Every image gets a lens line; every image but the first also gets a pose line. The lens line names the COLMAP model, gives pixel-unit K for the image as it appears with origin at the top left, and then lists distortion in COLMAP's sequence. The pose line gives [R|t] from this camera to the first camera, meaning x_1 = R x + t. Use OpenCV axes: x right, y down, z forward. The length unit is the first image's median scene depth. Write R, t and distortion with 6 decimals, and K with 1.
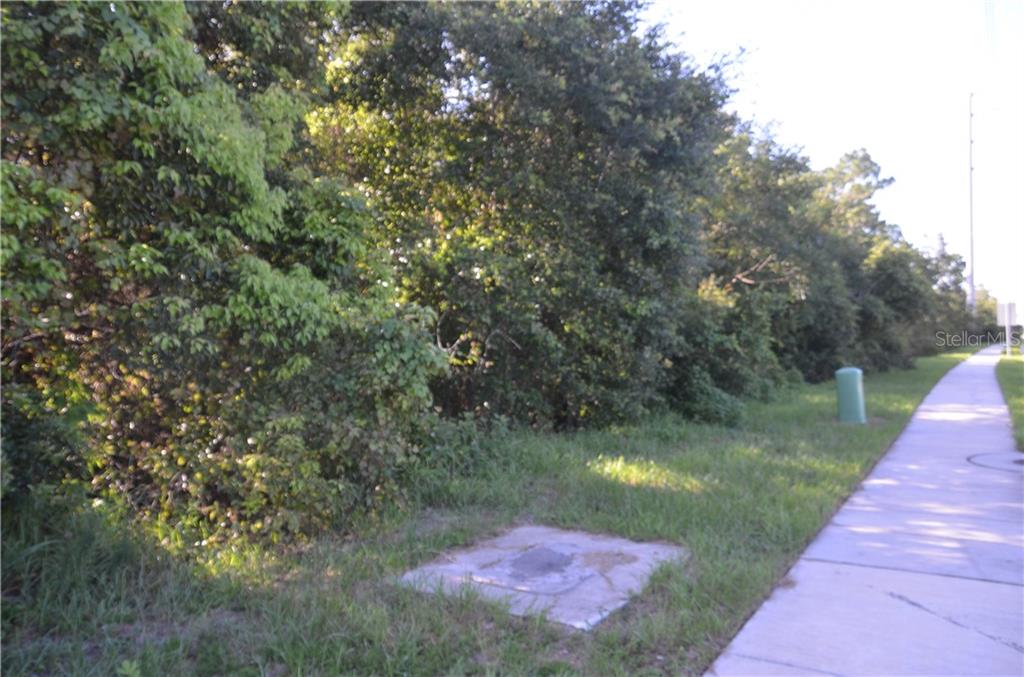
lens RADIAL K [[811.4, 0, 511.0], [0, 811.4, 337.7], [0, 0, 1]] dist [-0.082138, 0.046479]
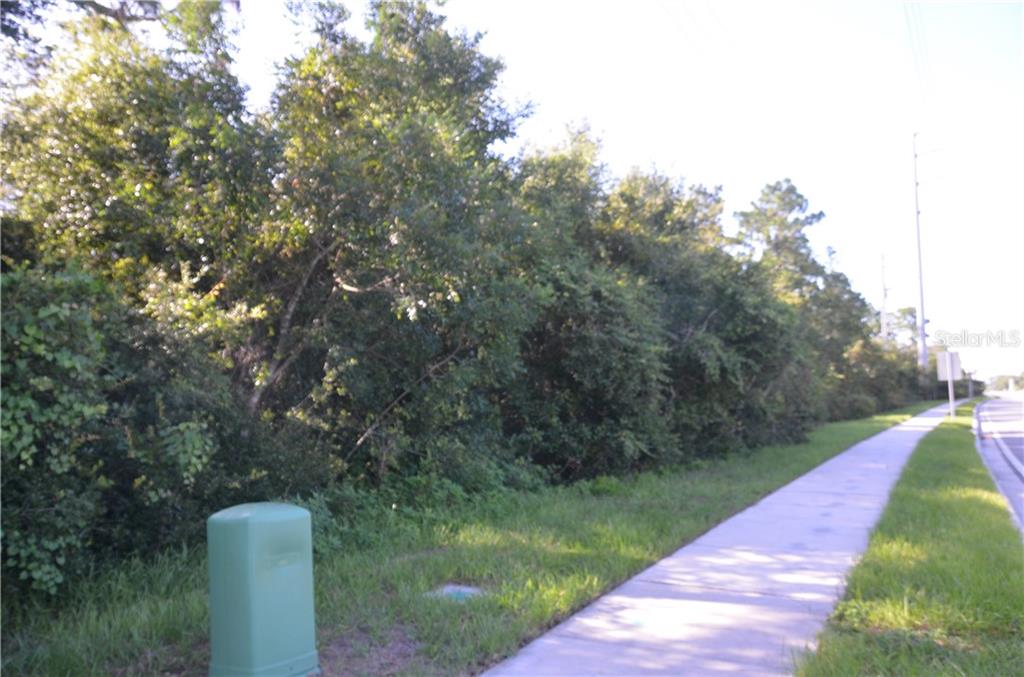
lens RADIAL K [[811.4, 0, 511.7], [0, 811.4, 338.5], [0, 0, 1]] dist [-0.082138, 0.046479]
pose [[0.999316, -0.000966, 0.036977, 0.107000], [0.003610, 0.997433, -0.071515, -0.001230], [-0.036813, 0.071600, 0.996754, 0.146856]]
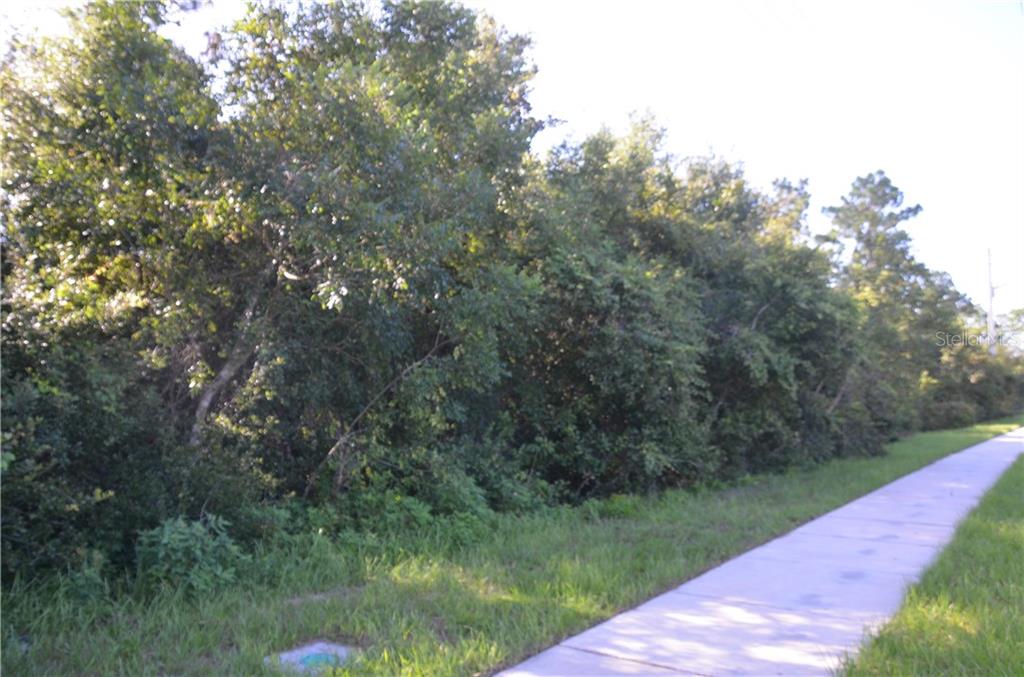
lens RADIAL K [[811.4, 0, 511.7], [0, 811.4, 338.5], [0, 0, 1]] dist [-0.082138, 0.046479]
pose [[0.997022, -0.002914, -0.077058, 0.126589], [-0.003047, 0.997017, -0.077127, -0.001466], [0.077052, 0.077132, 0.994039, 0.169788]]
